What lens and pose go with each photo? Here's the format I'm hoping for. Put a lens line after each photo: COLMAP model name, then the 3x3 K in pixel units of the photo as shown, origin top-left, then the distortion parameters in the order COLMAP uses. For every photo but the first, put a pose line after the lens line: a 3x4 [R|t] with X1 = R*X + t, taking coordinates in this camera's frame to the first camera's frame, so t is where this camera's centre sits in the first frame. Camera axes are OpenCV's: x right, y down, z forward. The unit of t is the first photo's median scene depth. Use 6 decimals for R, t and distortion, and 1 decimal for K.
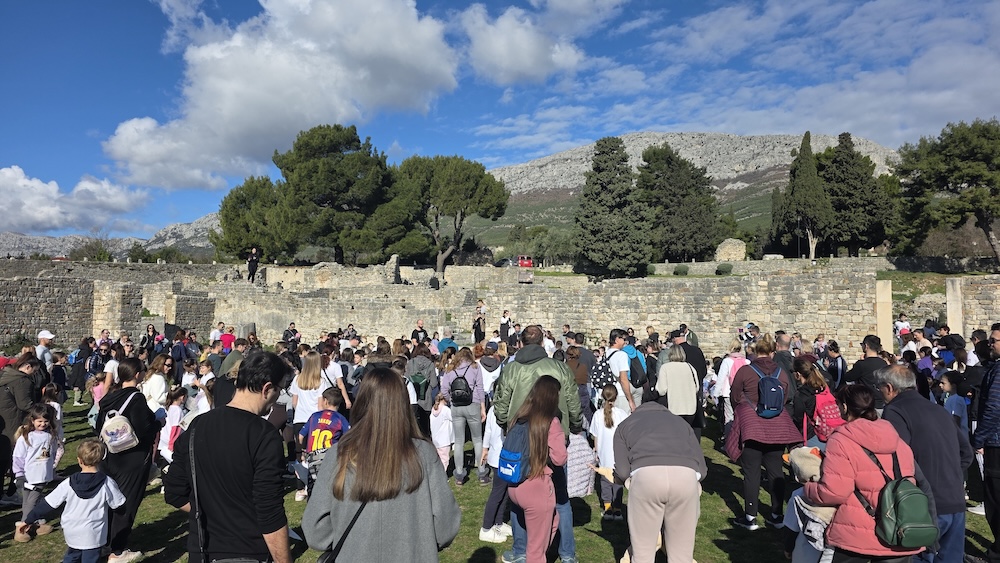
lens RADIAL K [[658.2, 0, 496.3], [0, 658.2, 282.7], [0, 0, 1]] dist [0.091236, -0.087878]
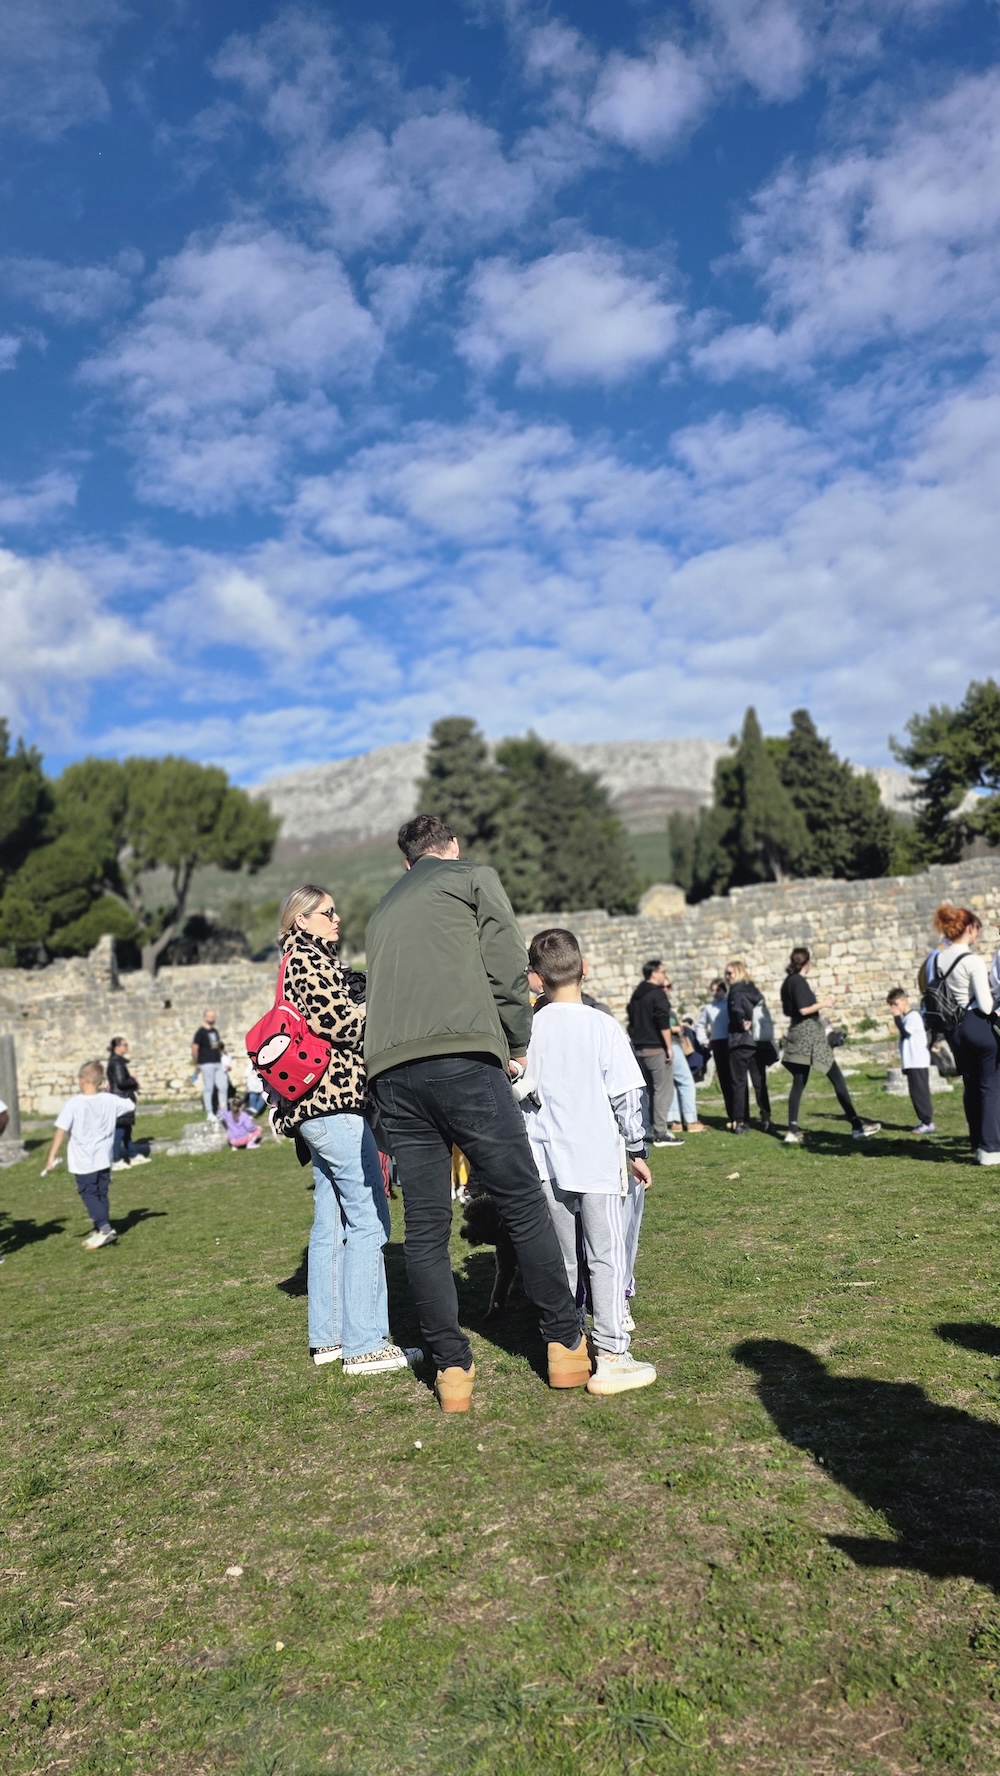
lens RADIAL K [[1164.0, 0, 494.4], [0, 1164.0, 884.7], [0, 0, 1]] dist [0.085590, -0.082232]
pose [[0.960010, -0.057938, 0.273904, -0.084087], [0.086054, 0.992055, -0.091765, 0.019144], [-0.266411, 0.111666, 0.957369, 0.056122]]
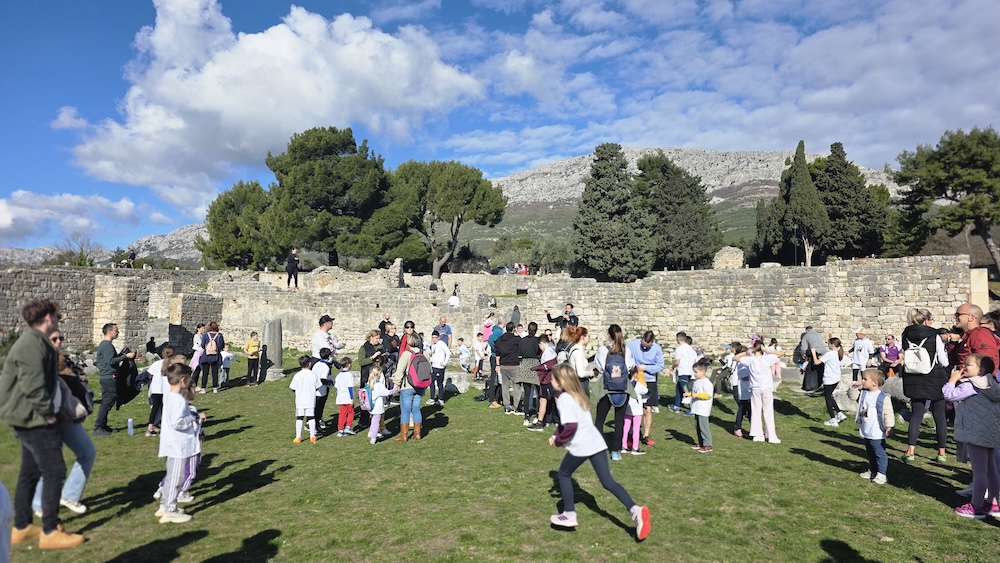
lens RADIAL K [[655.4, 0, 500.6], [0, 655.4, 286.0], [0, 0, 1]] dist [0.085590, -0.082232]
pose [[0.999250, 0.000766, 0.038715, -0.031035], [-0.000188, 0.999888, -0.014939, 0.009062], [-0.038722, 0.014921, 0.999139, 0.027133]]
